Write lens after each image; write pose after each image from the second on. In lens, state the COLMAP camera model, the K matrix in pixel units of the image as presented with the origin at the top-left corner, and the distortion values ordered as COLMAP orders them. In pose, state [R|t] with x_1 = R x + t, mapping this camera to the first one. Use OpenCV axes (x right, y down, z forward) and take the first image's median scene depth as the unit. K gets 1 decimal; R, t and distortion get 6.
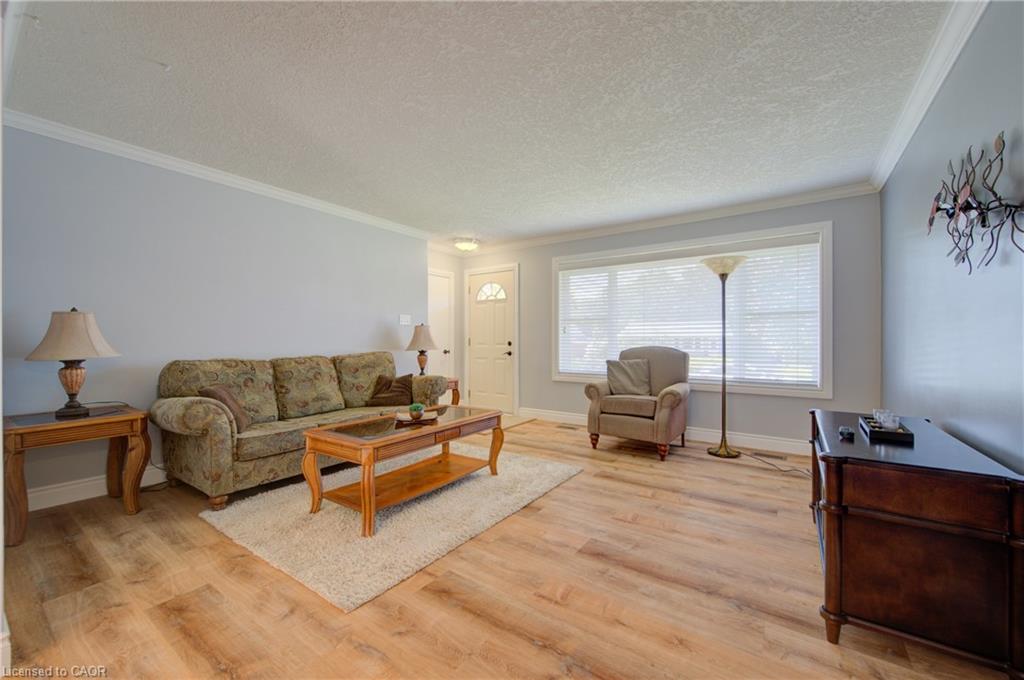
lens RADIAL K [[399.9, 0, 512.0], [0, 399.9, 340.0], [0, 0, 1]] dist [-0.002242, -0.000338]
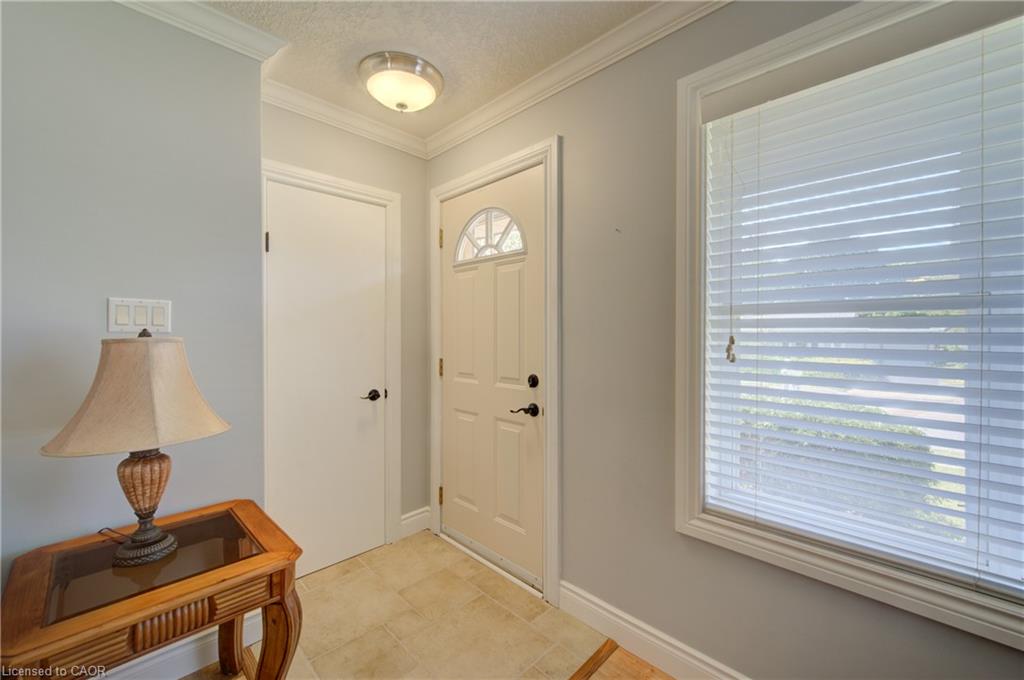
lens RADIAL K [[399.9, 0, 512.0], [0, 399.9, 340.0], [0, 0, 1]] dist [-0.002242, -0.000338]
pose [[0.985800, 0.002501, -0.167906, 0.053713], [-0.000058, 0.999894, 0.014553, -0.050509], [0.167925, -0.014337, 0.985696, 1.065348]]
